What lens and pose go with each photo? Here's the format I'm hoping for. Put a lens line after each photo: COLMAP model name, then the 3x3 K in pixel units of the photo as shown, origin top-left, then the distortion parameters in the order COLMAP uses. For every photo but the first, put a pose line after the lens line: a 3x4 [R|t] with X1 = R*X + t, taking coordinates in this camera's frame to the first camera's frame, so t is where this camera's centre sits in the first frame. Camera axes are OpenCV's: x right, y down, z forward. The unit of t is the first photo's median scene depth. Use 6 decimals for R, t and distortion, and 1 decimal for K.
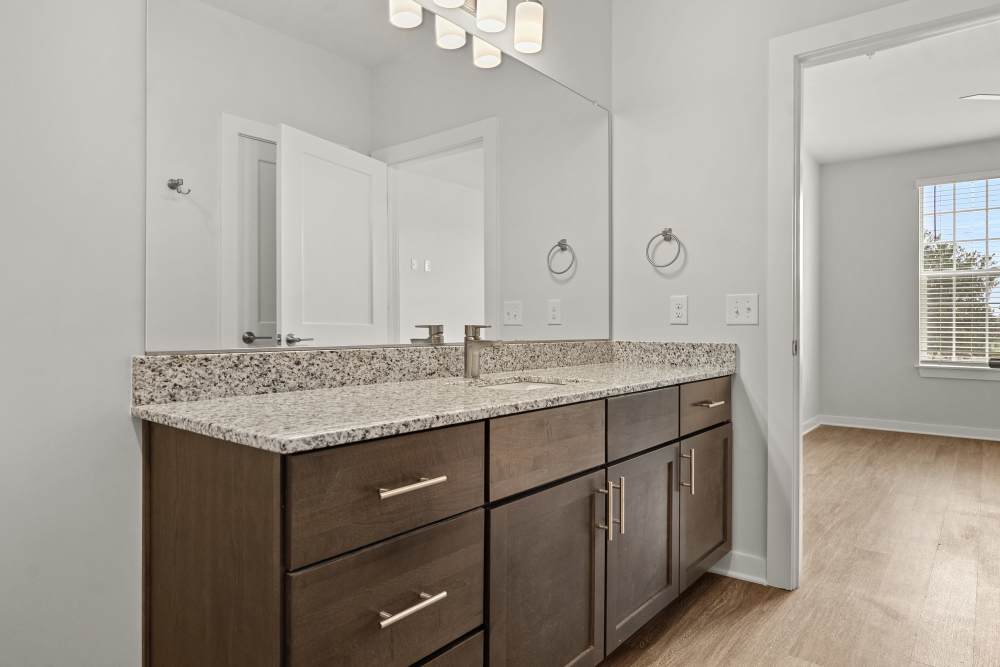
lens RADIAL K [[640.9, 0, 496.1], [0, 640.9, 318.3], [0, 0, 1]] dist [-0.003054, -0.001424]
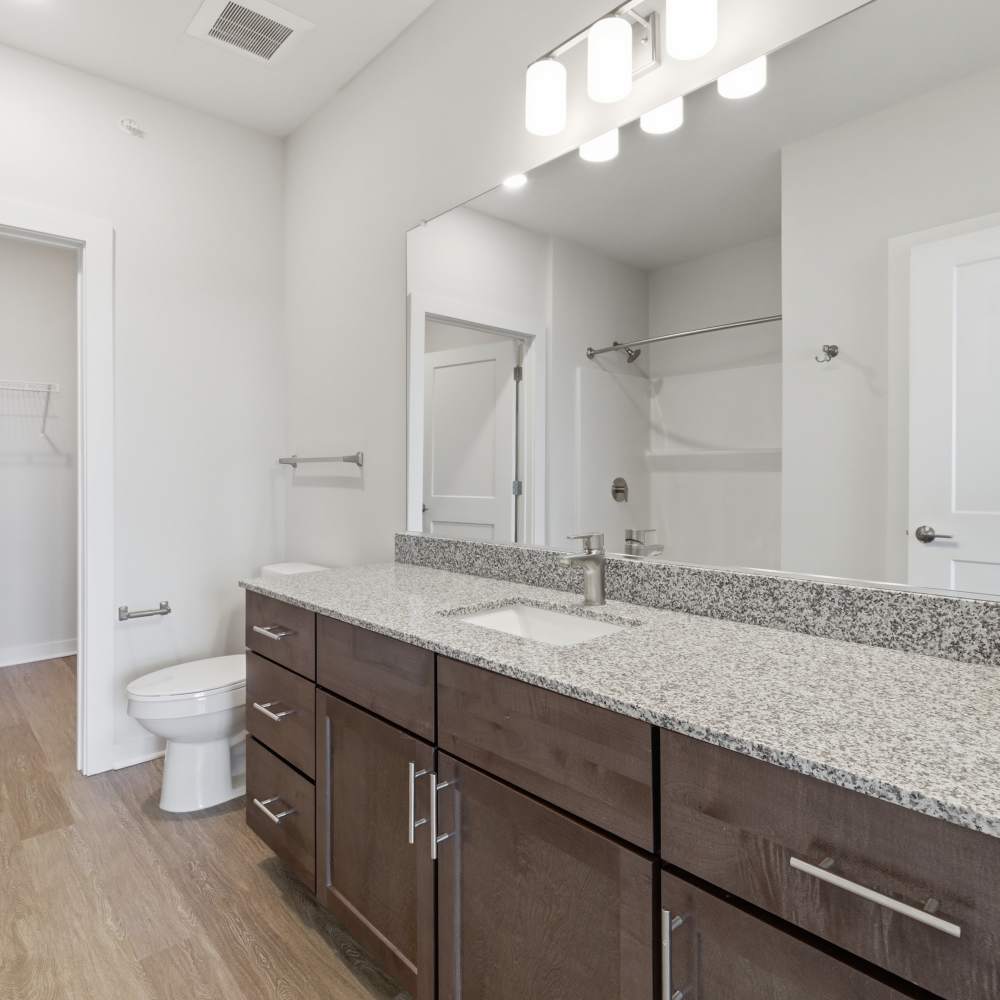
lens RADIAL K [[656.8, 0, 472.3], [0, 656.8, 470.9], [0, 0, 1]] dist [-0.001643, 0.000738]
pose [[-0.185130, 0.004914, -0.982702, 0.450920], [-0.005892, 0.999964, 0.006111, -0.044330], [0.982696, 0.006922, -0.185095, 0.624949]]
